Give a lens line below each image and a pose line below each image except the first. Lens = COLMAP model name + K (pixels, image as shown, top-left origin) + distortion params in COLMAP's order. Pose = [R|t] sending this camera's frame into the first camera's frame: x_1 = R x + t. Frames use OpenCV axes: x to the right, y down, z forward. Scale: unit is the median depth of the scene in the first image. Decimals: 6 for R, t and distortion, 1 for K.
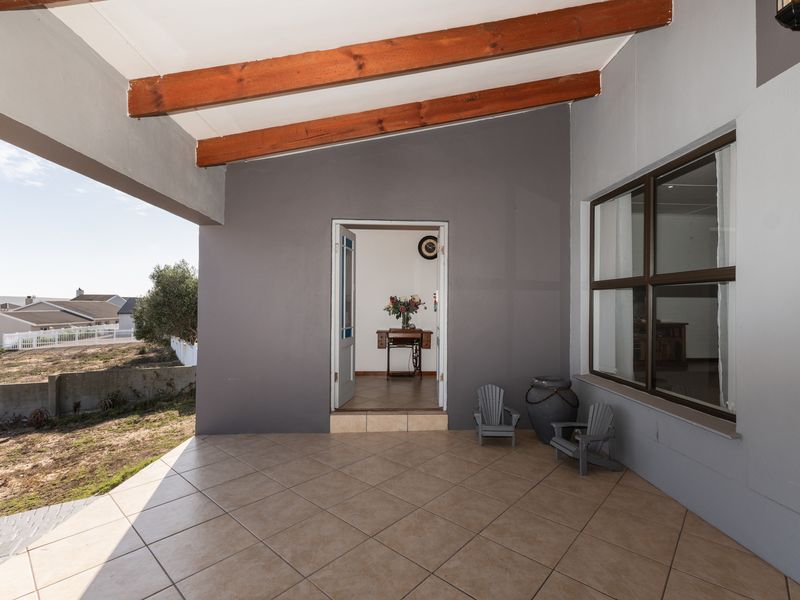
lens RADIAL K [[381.8, 0, 402.8], [0, 381.8, 301.3], [0, 0, 1]] dist [0.003403, 0.001085]
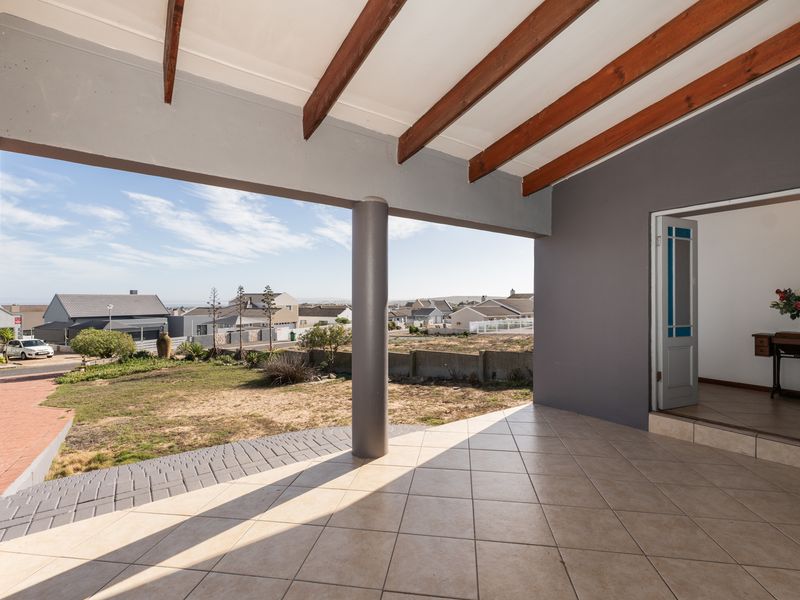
lens RADIAL K [[381.8, 0, 402.8], [0, 381.8, 301.3], [0, 0, 1]] dist [0.003403, 0.001085]
pose [[0.545417, -0.004720, -0.838151, 0.198059], [0.012048, 0.999925, 0.002210, 0.000328], [0.838078, -0.011303, 0.545433, -0.041876]]
